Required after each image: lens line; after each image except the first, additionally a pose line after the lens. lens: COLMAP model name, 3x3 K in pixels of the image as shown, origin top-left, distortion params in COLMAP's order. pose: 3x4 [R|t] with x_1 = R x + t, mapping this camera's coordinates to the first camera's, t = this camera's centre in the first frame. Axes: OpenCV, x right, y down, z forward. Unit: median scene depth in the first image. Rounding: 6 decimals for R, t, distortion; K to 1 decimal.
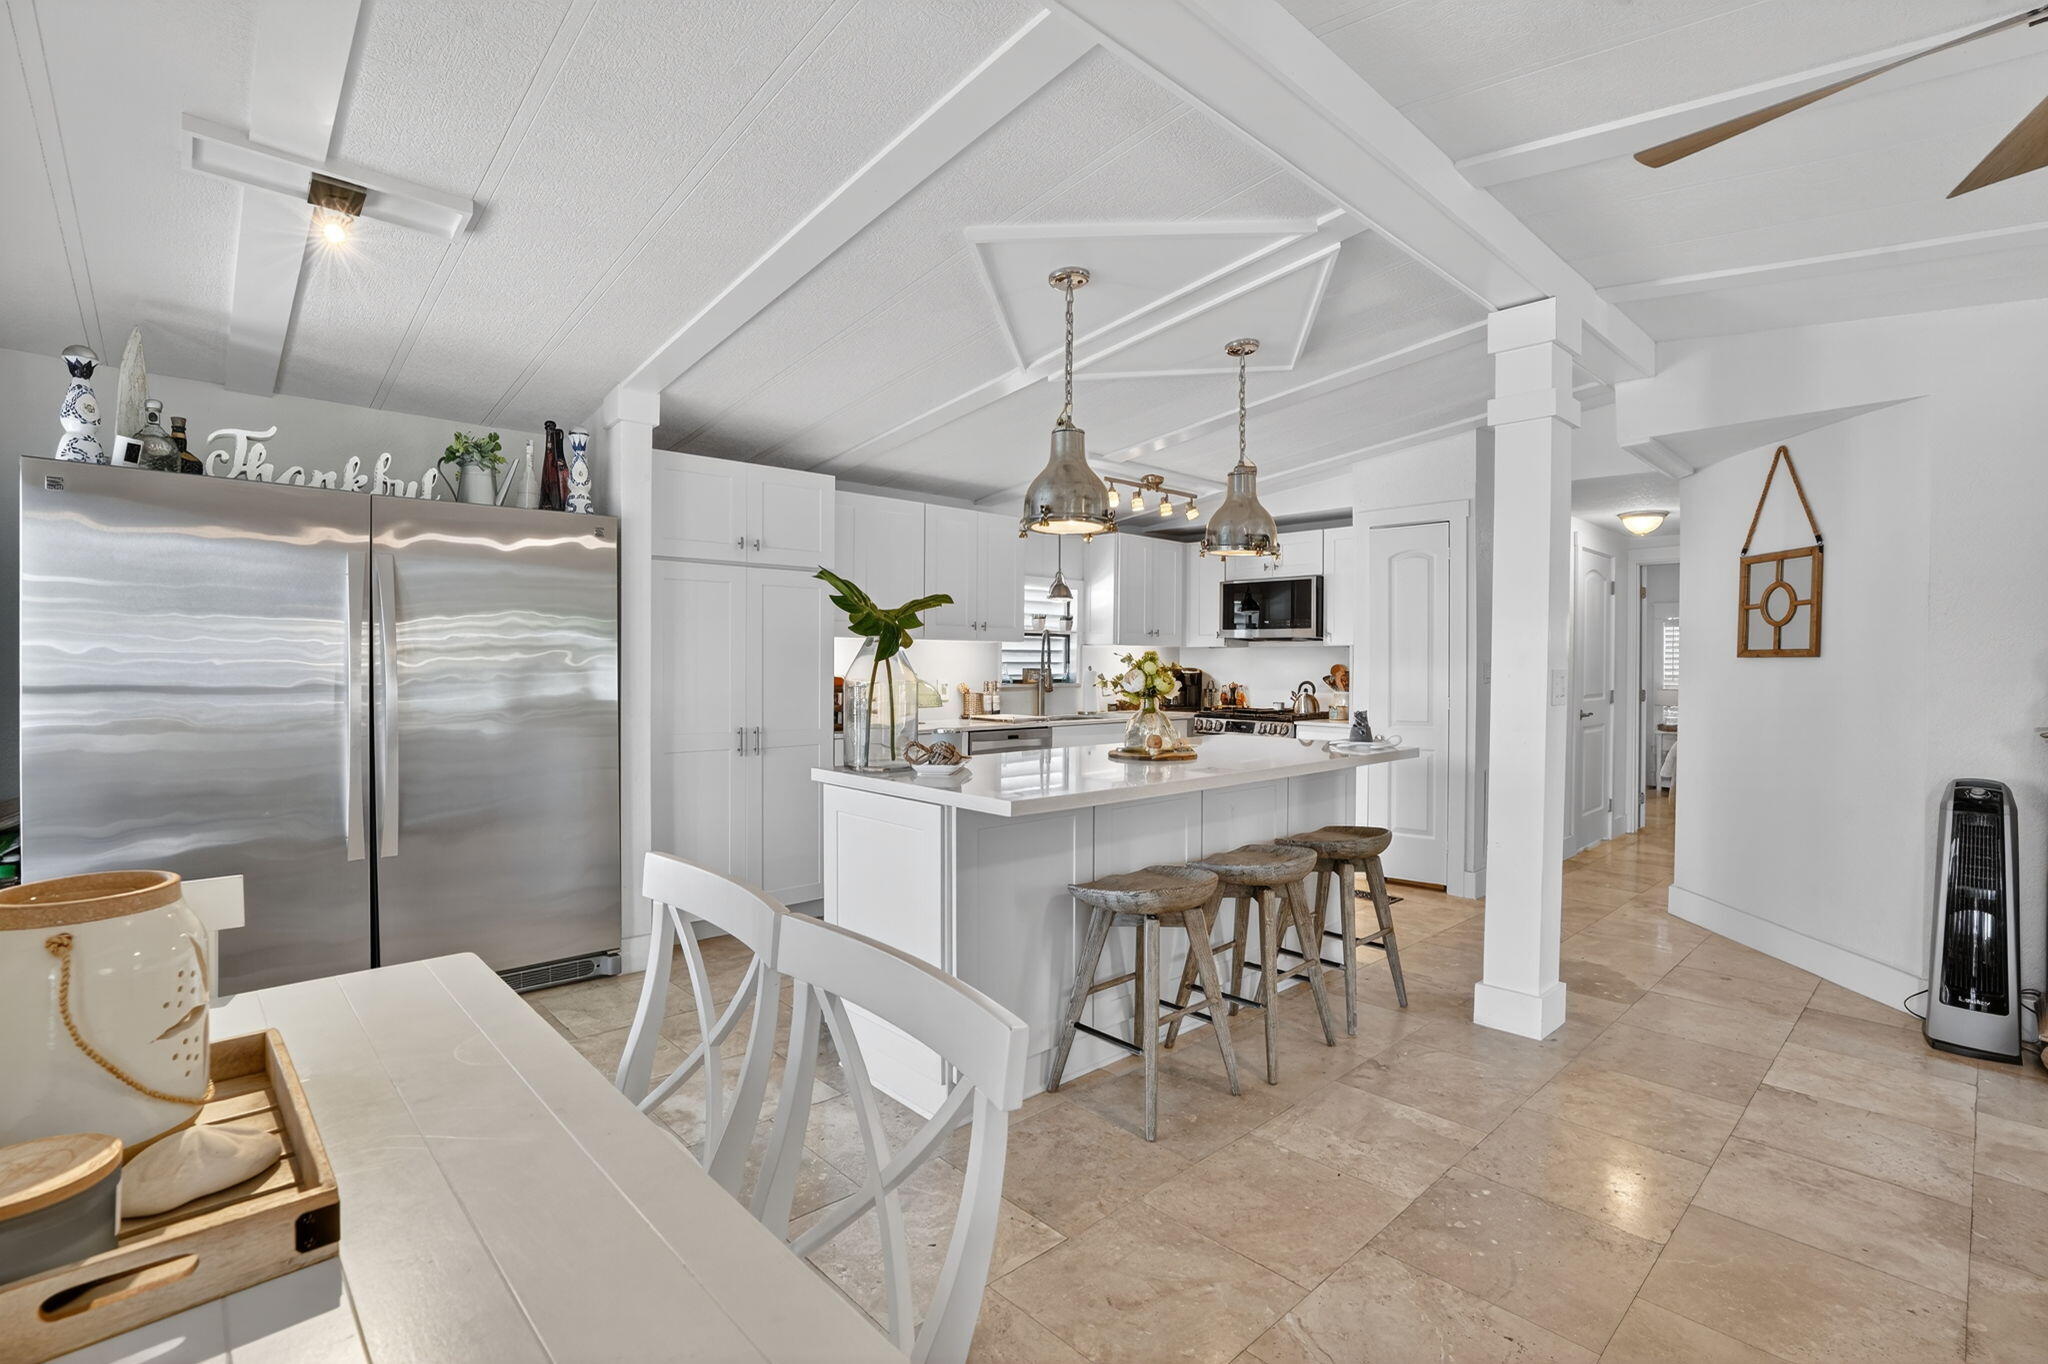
lens RADIAL K [[947.9, 0, 1041.0], [0, 947.9, 669.7], [0, 0, 1]] dist [-0.032430, 0.007280]
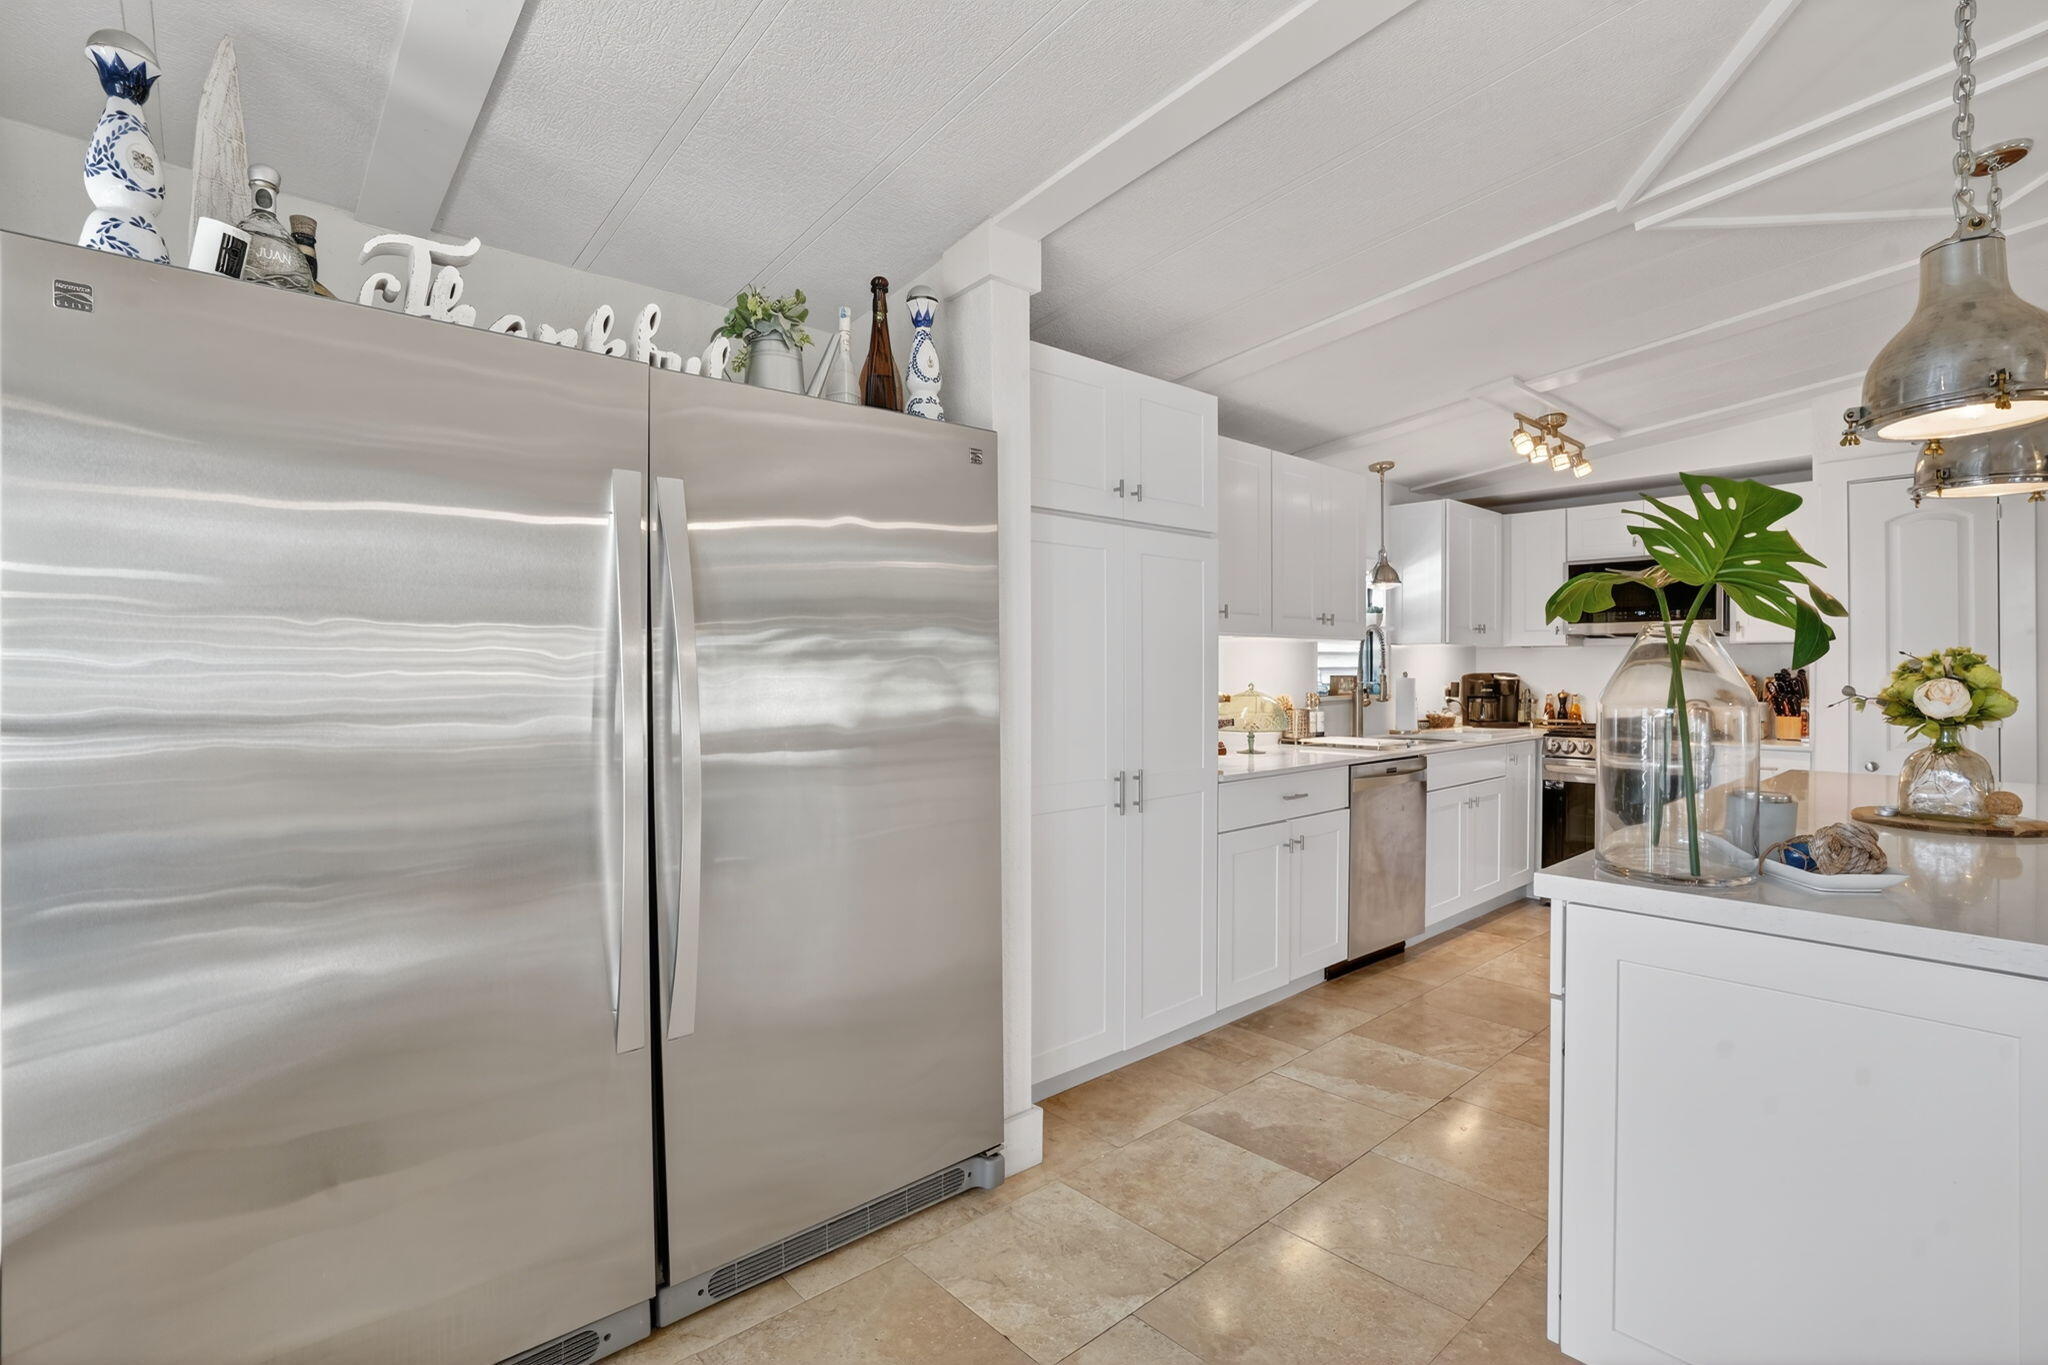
lens RADIAL K [[947.9, 0, 1029.8], [0, 947.9, 671.7], [0, 0, 1]] dist [-0.032430, 0.007280]
pose [[0.999883, -0.007668, -0.013228, -0.367838], [0.007624, 0.999965, -0.003384, -0.005470], [0.013254, 0.003283, 0.999907, 0.342489]]
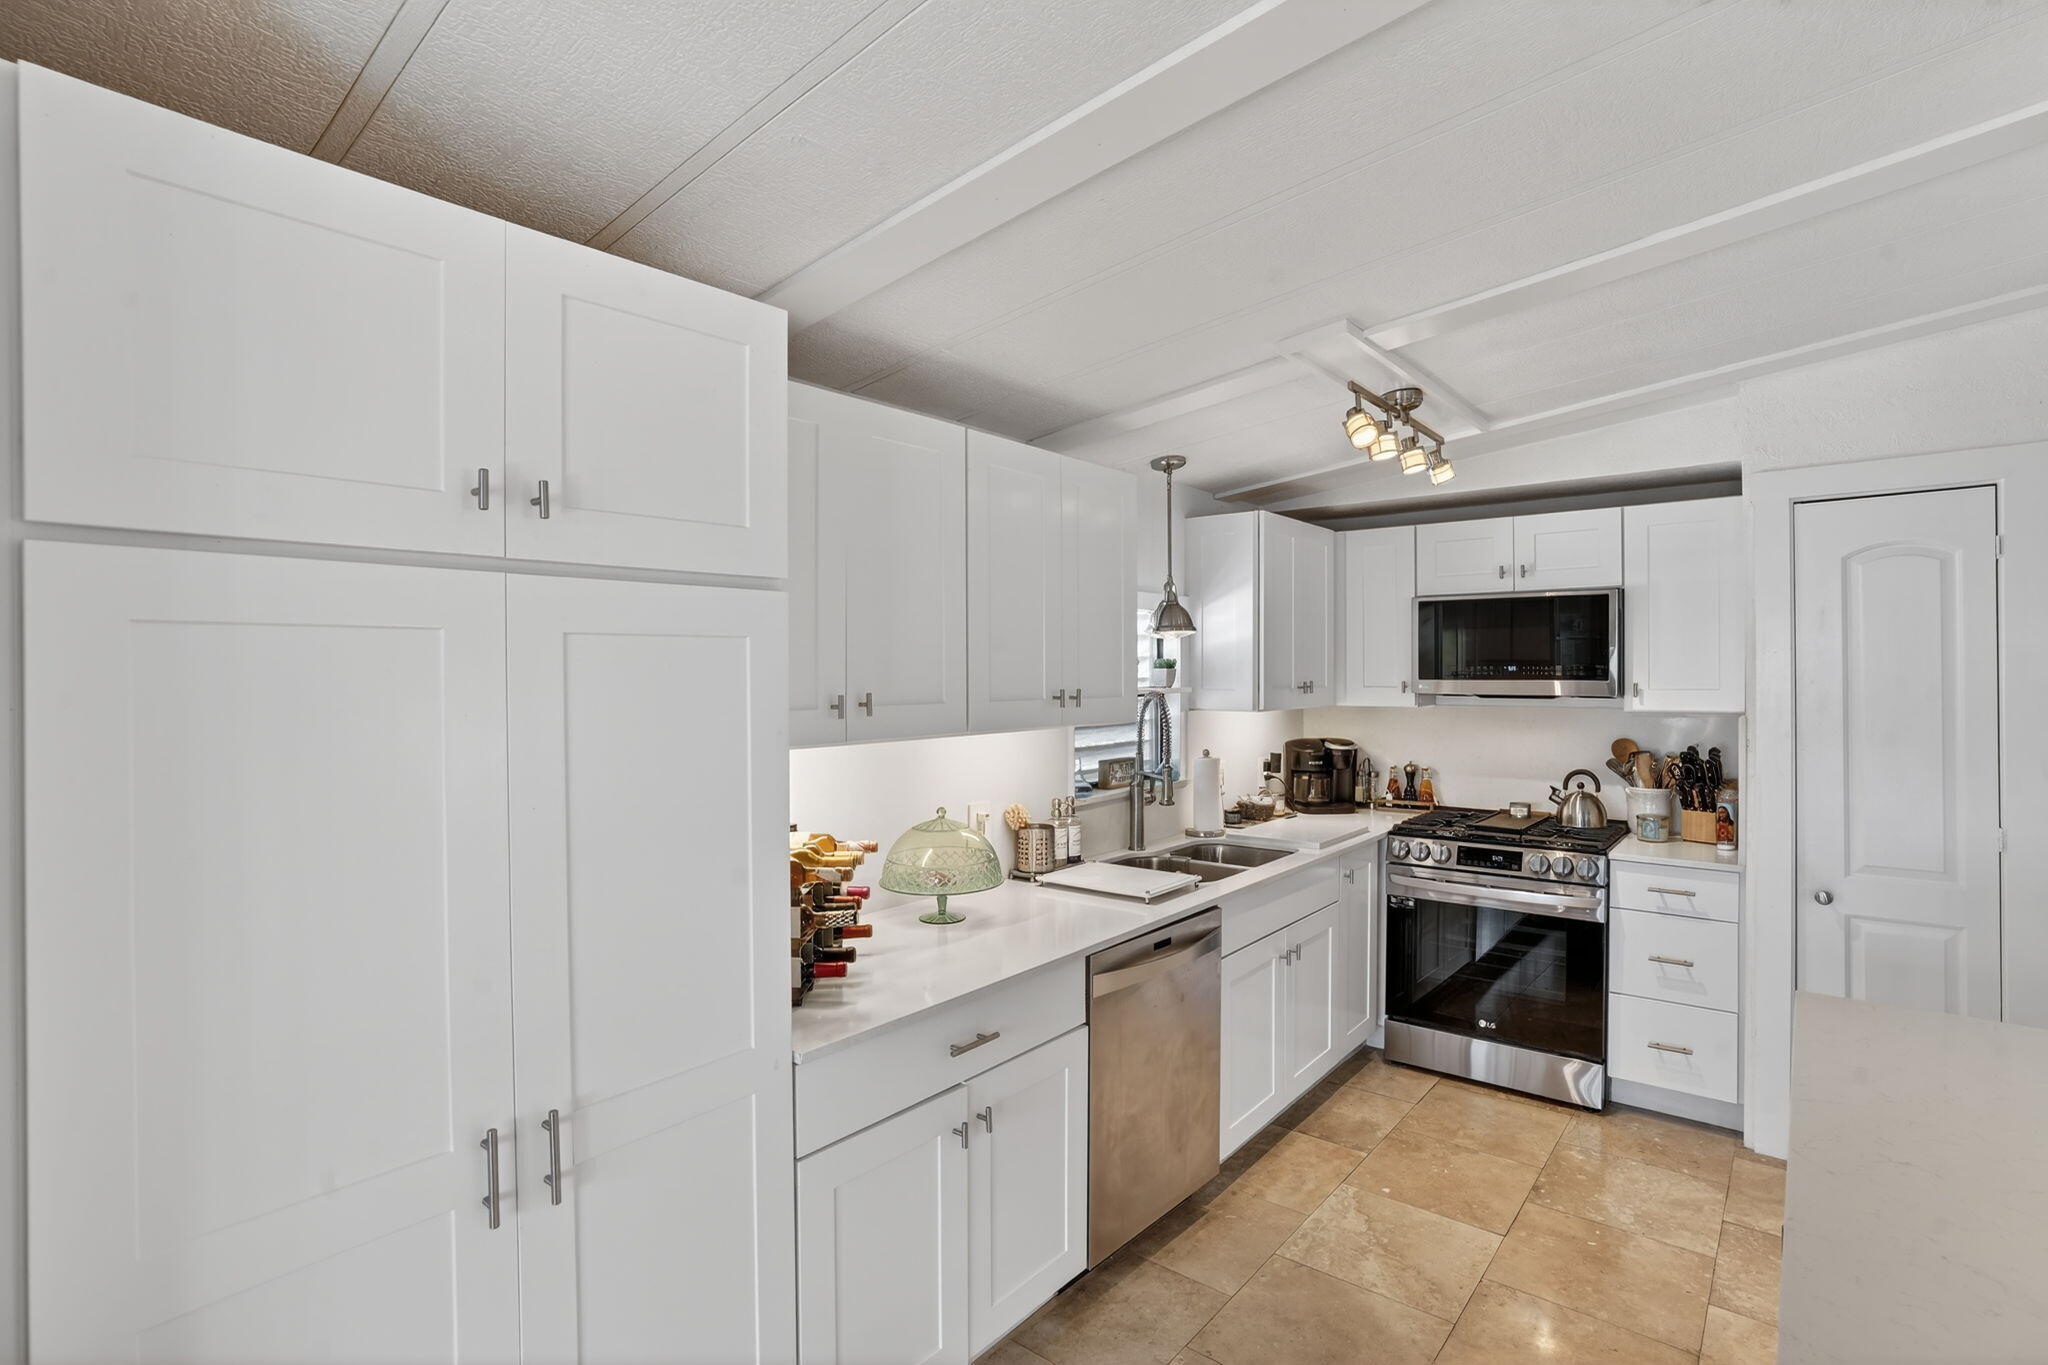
lens RADIAL K [[947.9, 0, 1014.9], [0, 947.9, 671.1], [0, 0, 1]] dist [-0.032430, 0.007280]
pose [[0.992998, -0.010613, 0.117656, -0.188986], [0.010736, 0.999942, -0.000405, -0.076163], [-0.117645, 0.001666, 0.993054, 0.692354]]
